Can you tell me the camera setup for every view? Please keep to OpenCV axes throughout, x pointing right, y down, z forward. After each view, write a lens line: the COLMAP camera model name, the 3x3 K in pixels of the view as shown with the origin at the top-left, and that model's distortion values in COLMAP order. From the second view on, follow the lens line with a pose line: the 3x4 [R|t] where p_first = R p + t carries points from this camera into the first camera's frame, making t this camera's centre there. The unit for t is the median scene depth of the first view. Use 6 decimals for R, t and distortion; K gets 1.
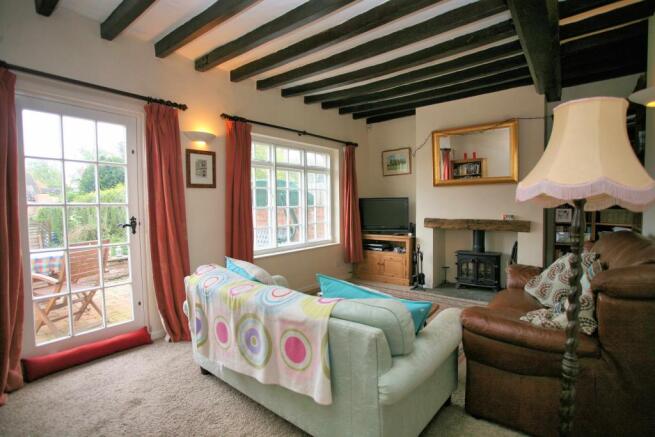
lens RADIAL K [[320.0, 0, 327.4], [0, 320.0, 224.1], [0, 0, 1]] dist [-0.017967, 0.000731]
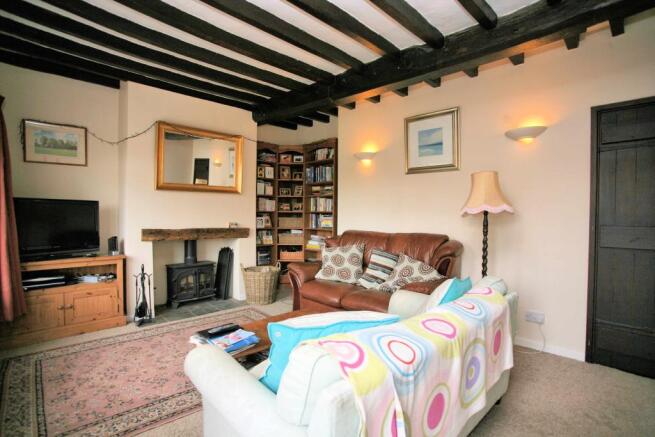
lens RADIAL K [[320.0, 0, 327.4], [0, 320.0, 224.1], [0, 0, 1]] dist [-0.017967, 0.000731]
pose [[0.129264, -0.012177, 0.991535, -0.406103], [0.051596, 0.998653, 0.005538, -0.012520], [-0.990267, 0.050443, 0.129718, 0.473949]]
